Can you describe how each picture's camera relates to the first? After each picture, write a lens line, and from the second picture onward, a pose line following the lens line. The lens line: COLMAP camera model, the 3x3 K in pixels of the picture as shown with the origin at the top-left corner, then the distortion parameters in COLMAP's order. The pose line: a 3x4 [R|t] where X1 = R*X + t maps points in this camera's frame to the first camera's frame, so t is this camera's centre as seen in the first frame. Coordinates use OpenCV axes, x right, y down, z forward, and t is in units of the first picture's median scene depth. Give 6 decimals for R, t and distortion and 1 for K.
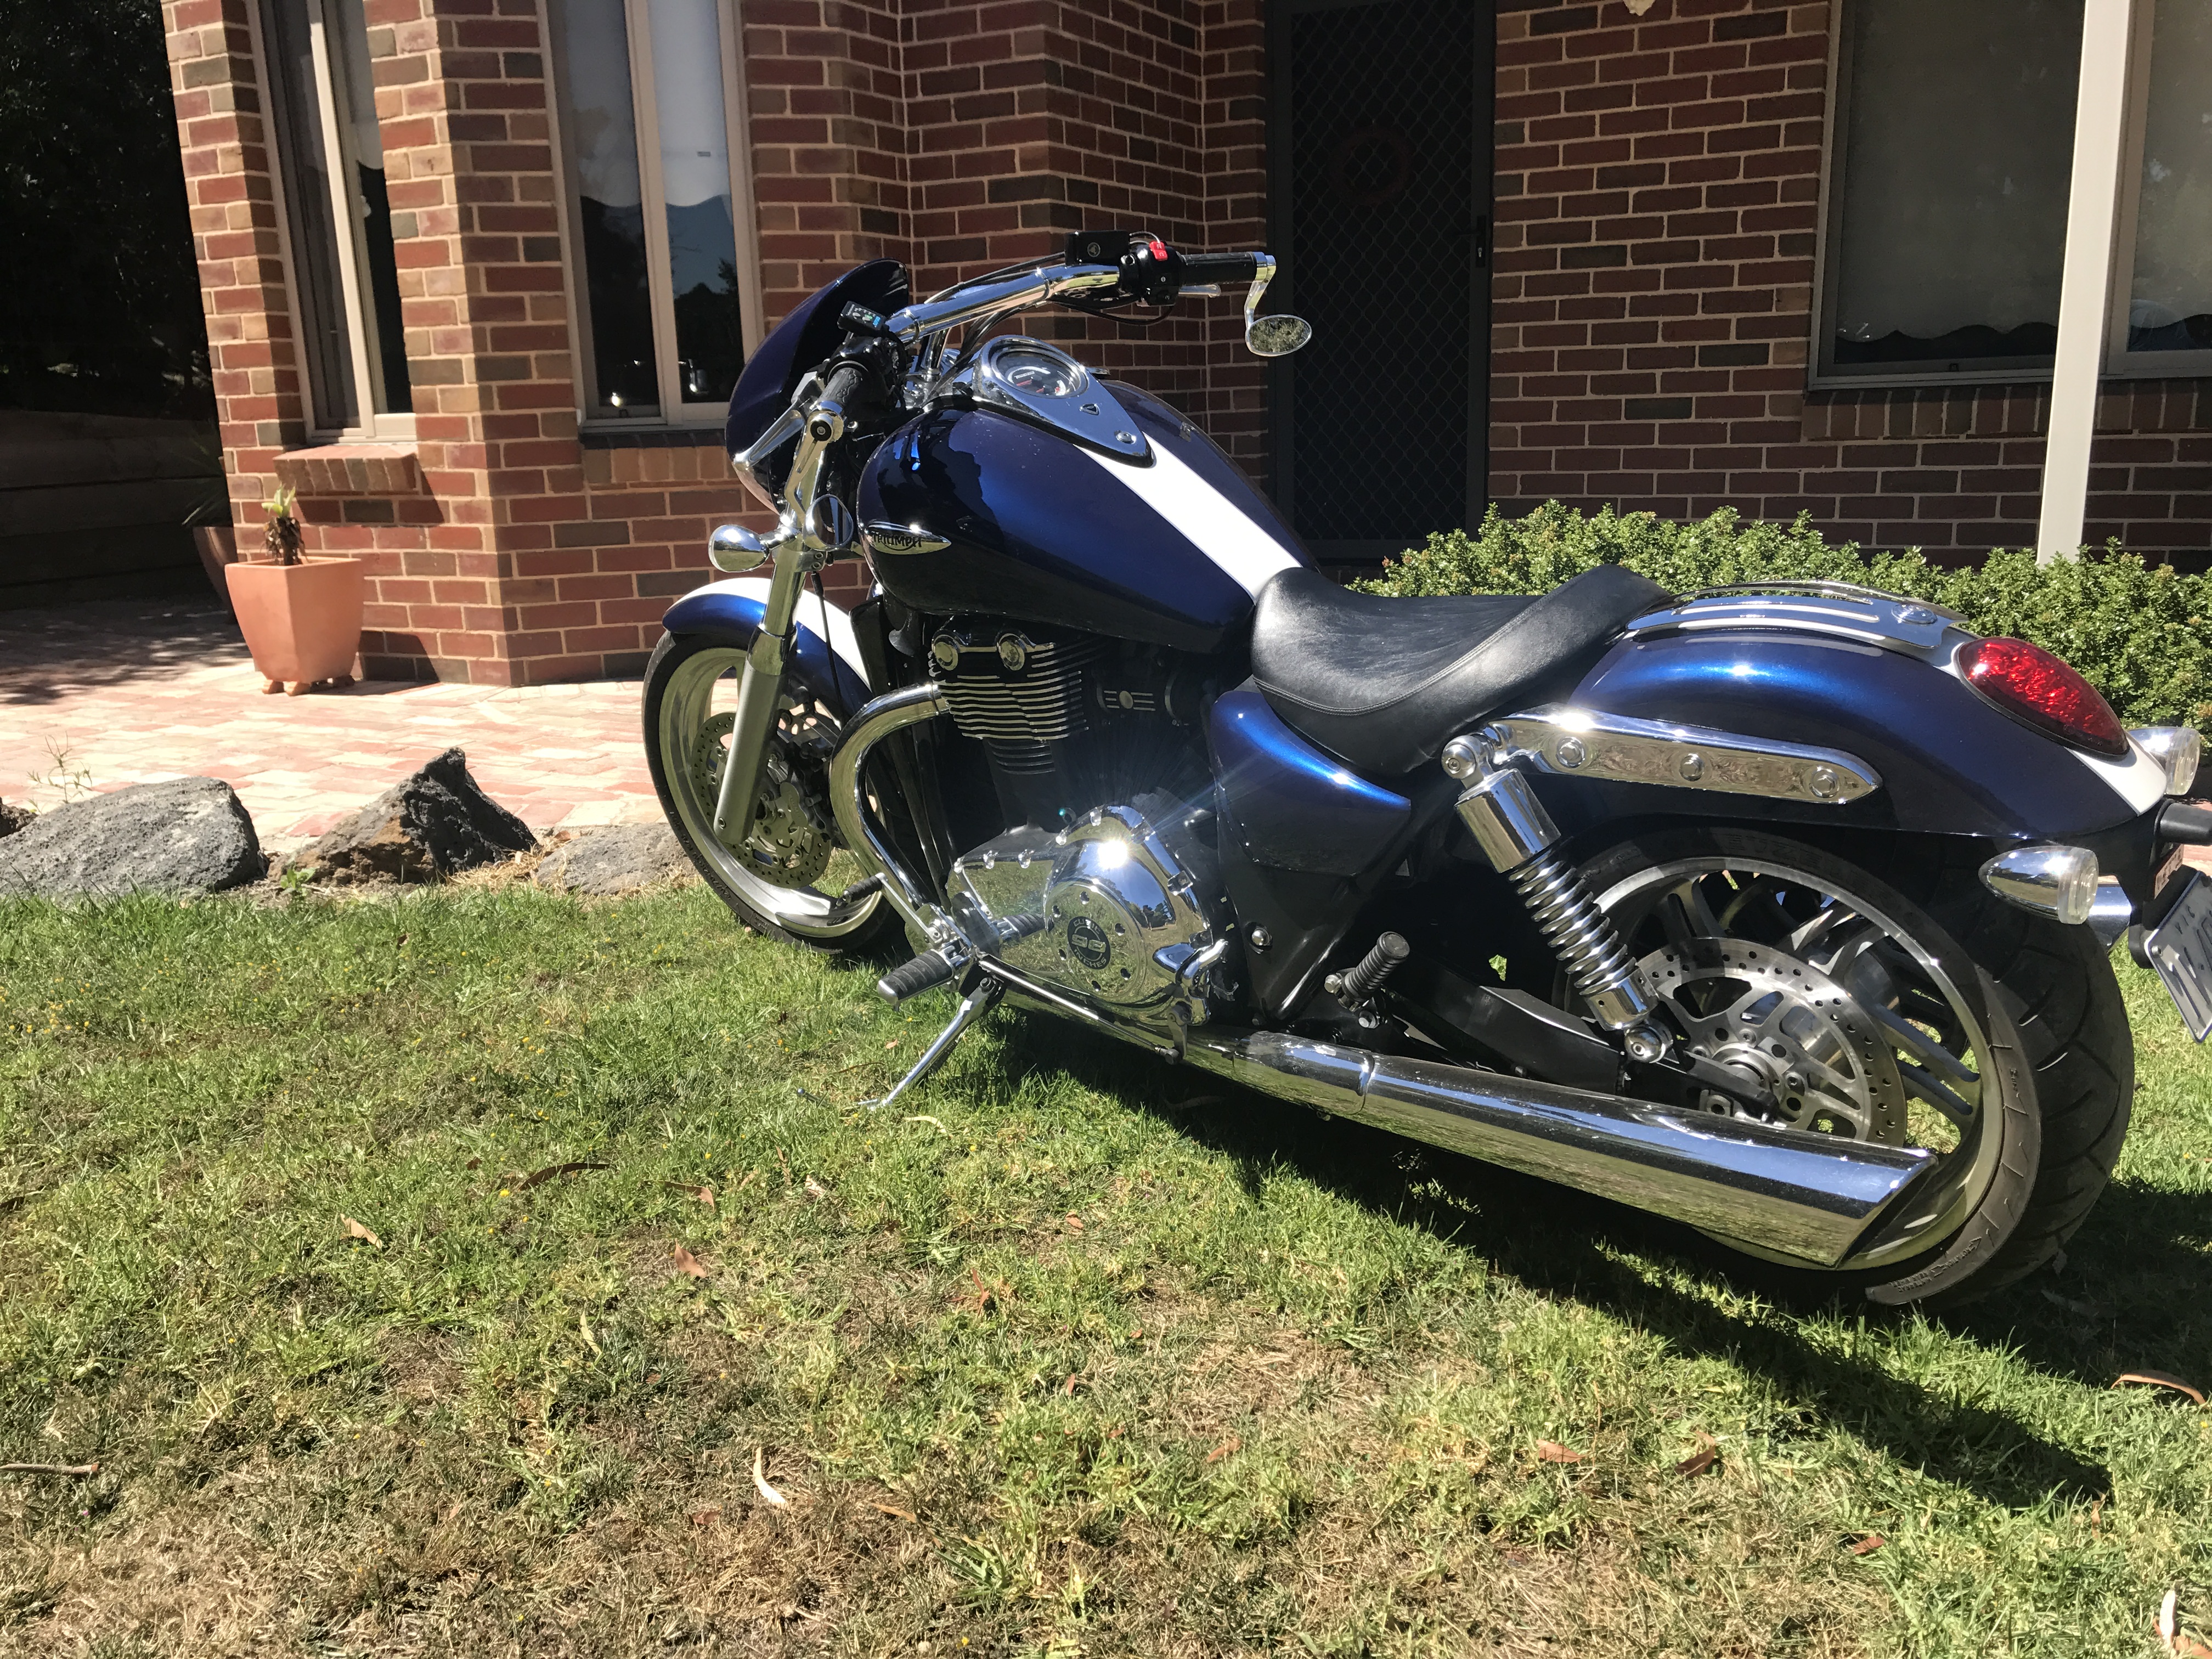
lens RADIAL K [[1811.4, 0, 1106.0], [0, 1811.4, 829.5], [0, 0, 1]] dist [0.016880, -0.012984]
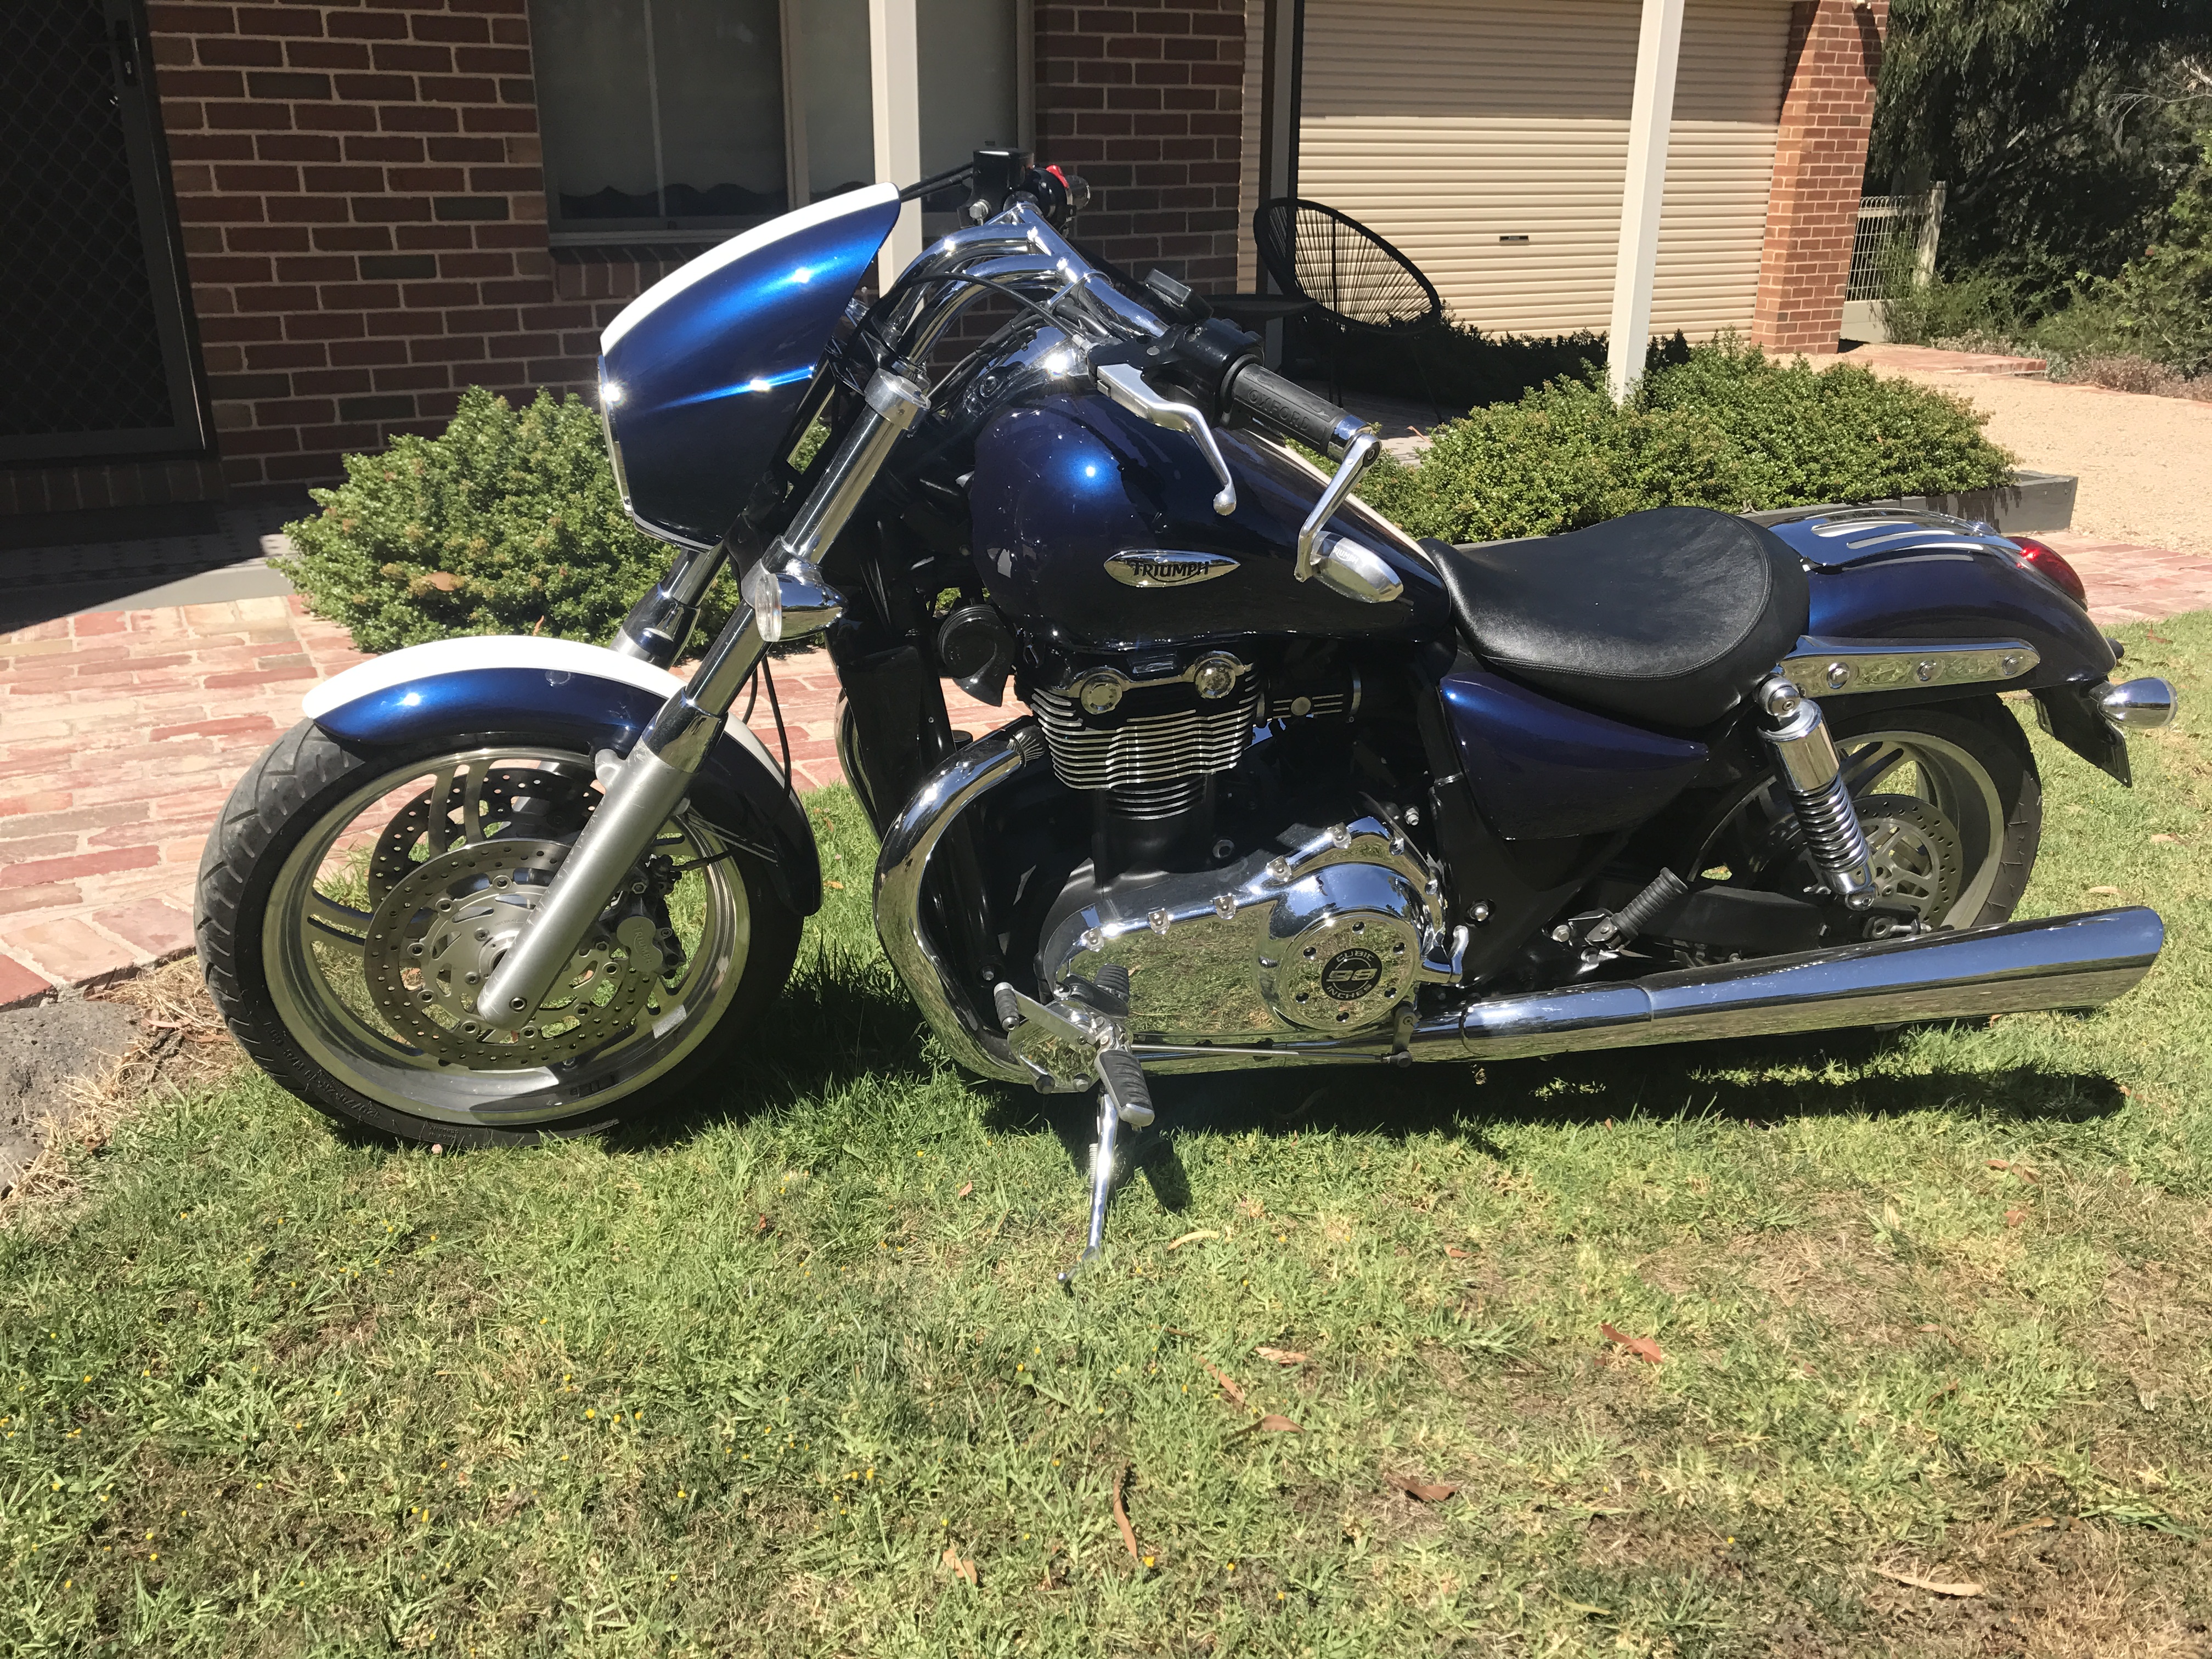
lens RADIAL K [[1811.4, 0, 1106.0], [0, 1811.4, 829.5], [0, 0, 1]] dist [0.016880, -0.012984]
pose [[0.570987, -0.254745, 0.780435, -0.279490], [0.175213, 0.966549, 0.187305, -0.072576], [-0.802044, 0.029793, 0.596521, 0.197652]]
